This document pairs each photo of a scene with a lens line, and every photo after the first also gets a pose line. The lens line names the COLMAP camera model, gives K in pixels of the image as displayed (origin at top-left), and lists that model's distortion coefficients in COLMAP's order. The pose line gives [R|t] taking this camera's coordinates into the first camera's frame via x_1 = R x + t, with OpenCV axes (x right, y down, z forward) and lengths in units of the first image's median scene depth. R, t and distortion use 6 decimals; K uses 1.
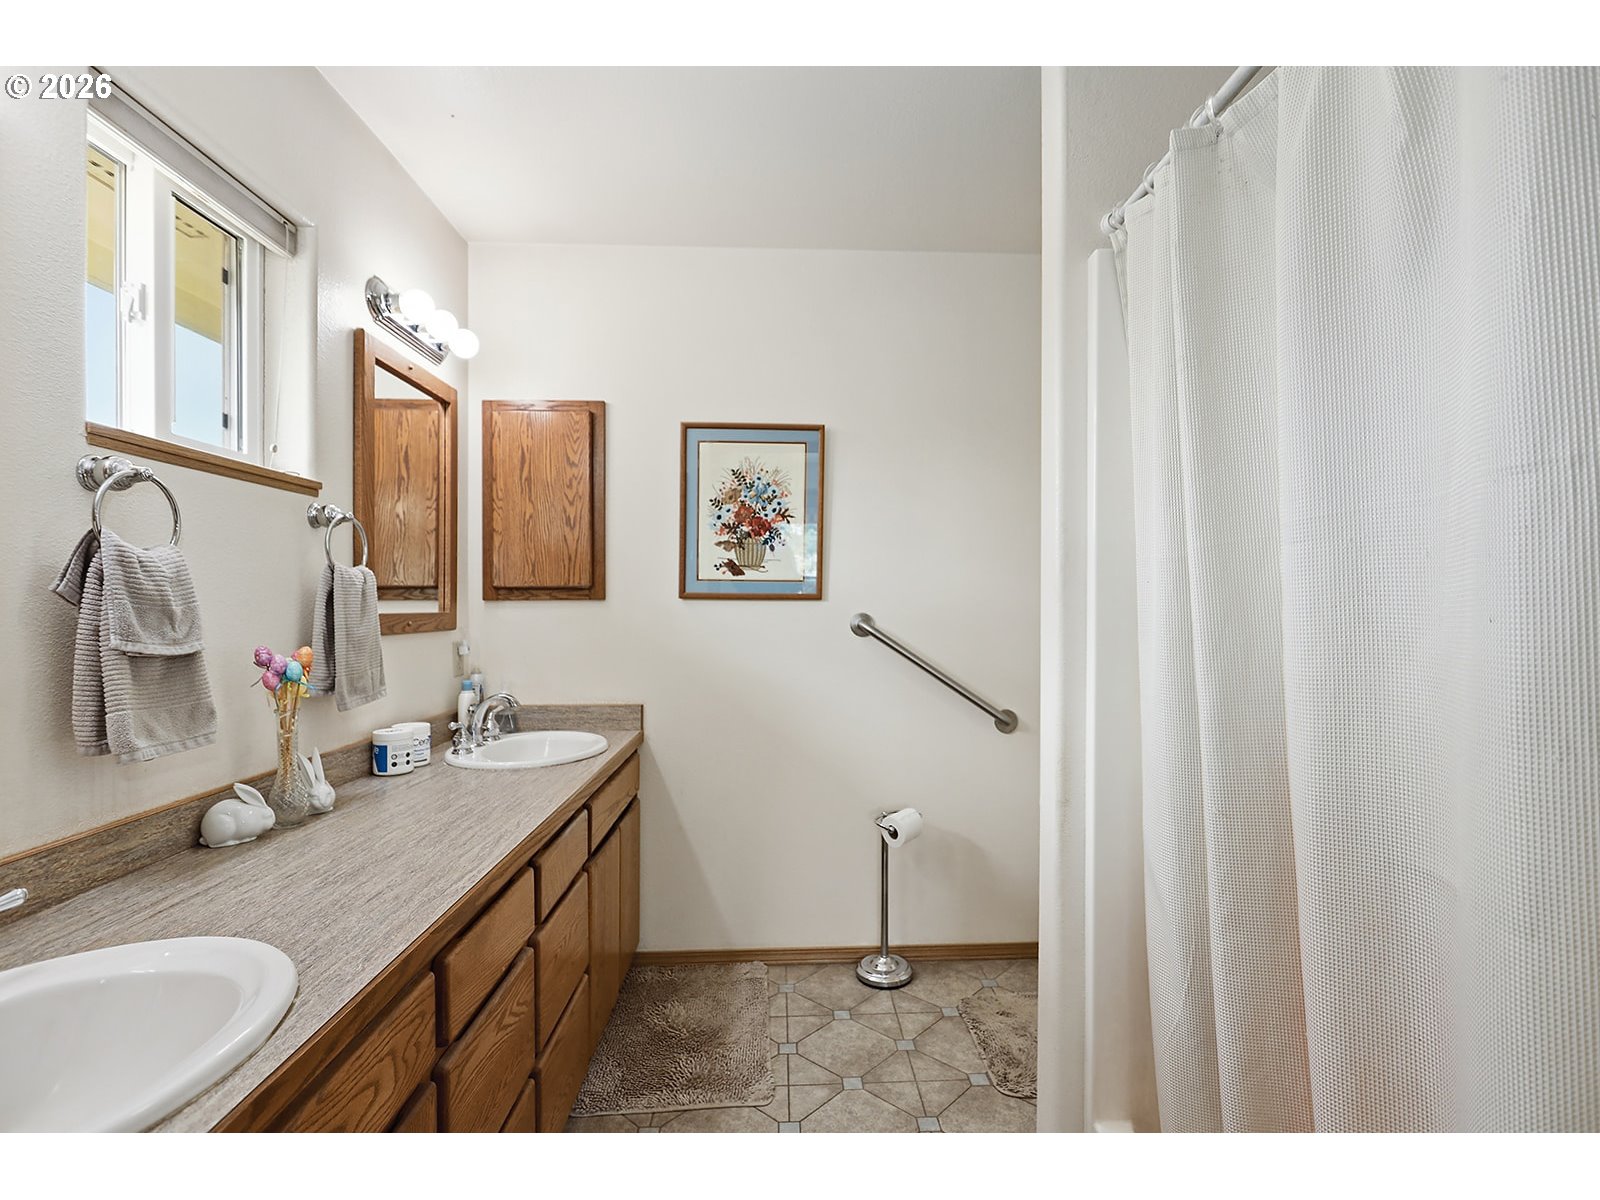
lens RADIAL K [[756.8, 0, 819.6], [0, 756.8, 612.8], [0, 0, 1]] dist [-0.002848, 0.004028]
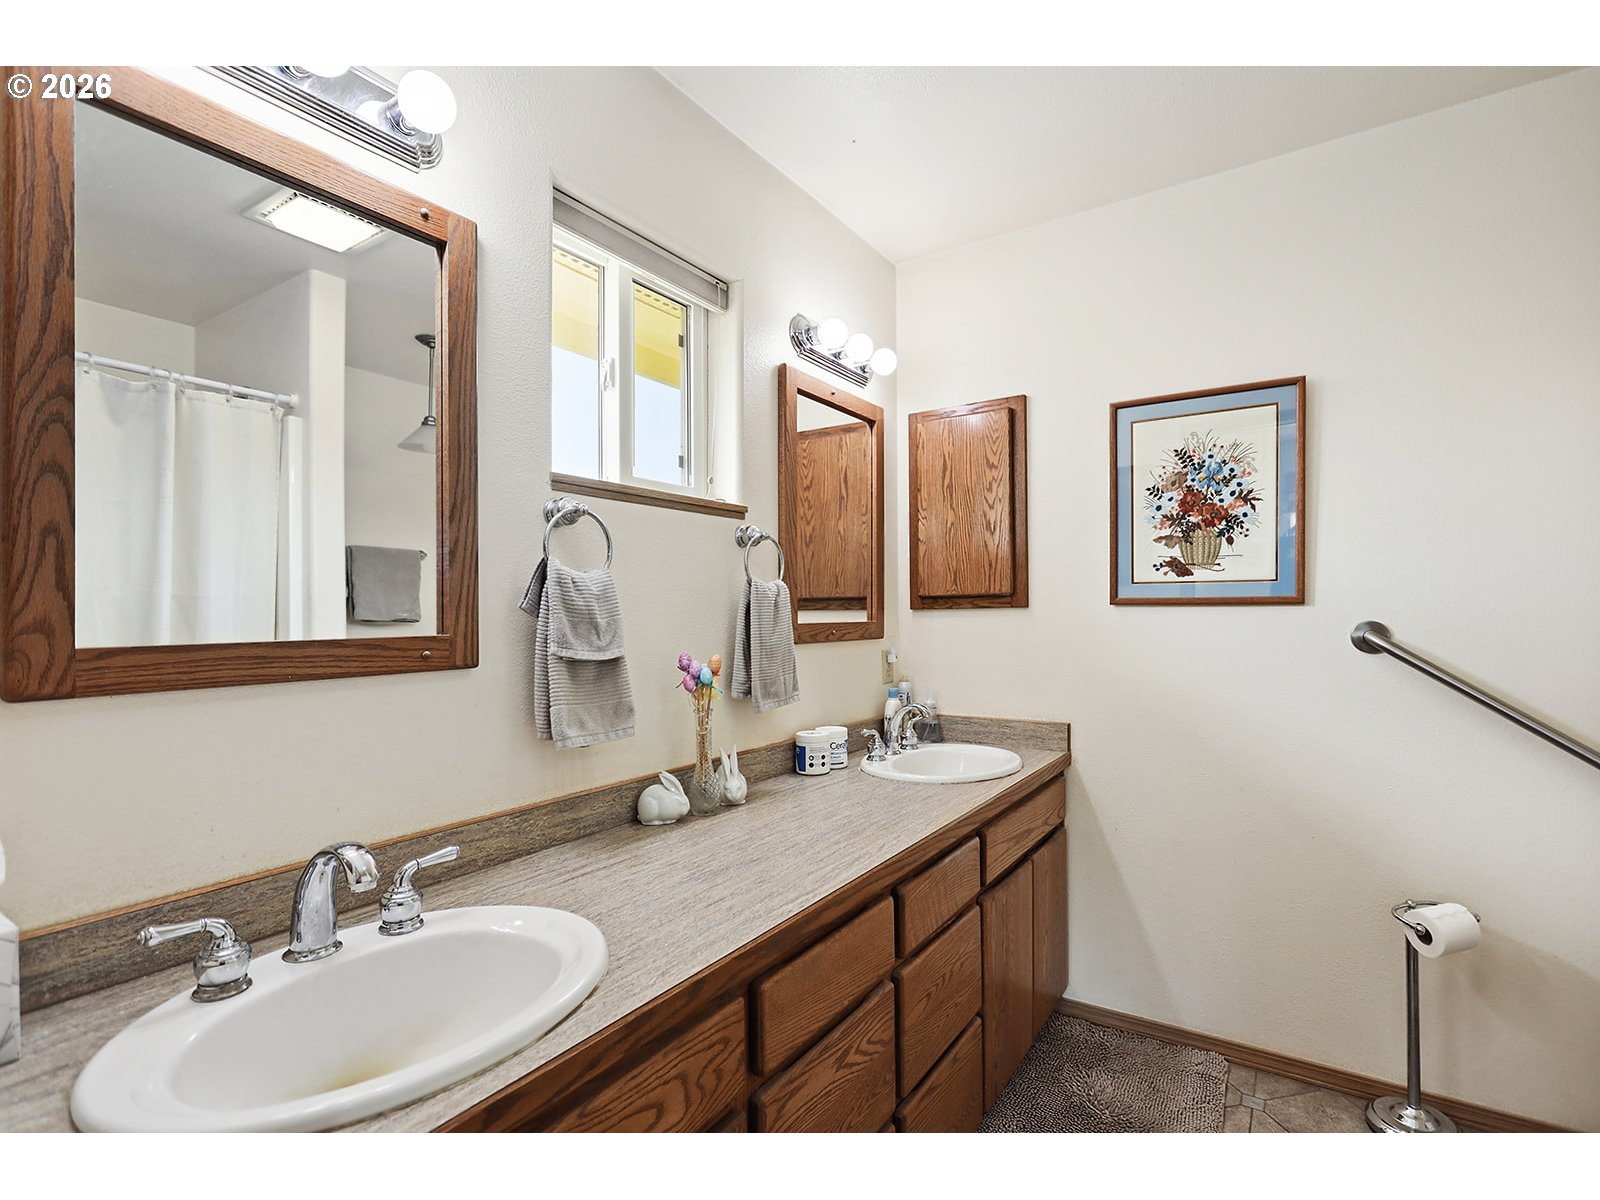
lens RADIAL K [[756.8, 0, 819.6], [0, 756.8, 612.8], [0, 0, 1]] dist [-0.002848, 0.004028]
pose [[0.814650, -0.008935, -0.579884, 0.071063], [0.003220, 0.999936, -0.010883, -0.002510], [0.579944, 0.006998, 0.814627, 0.143552]]
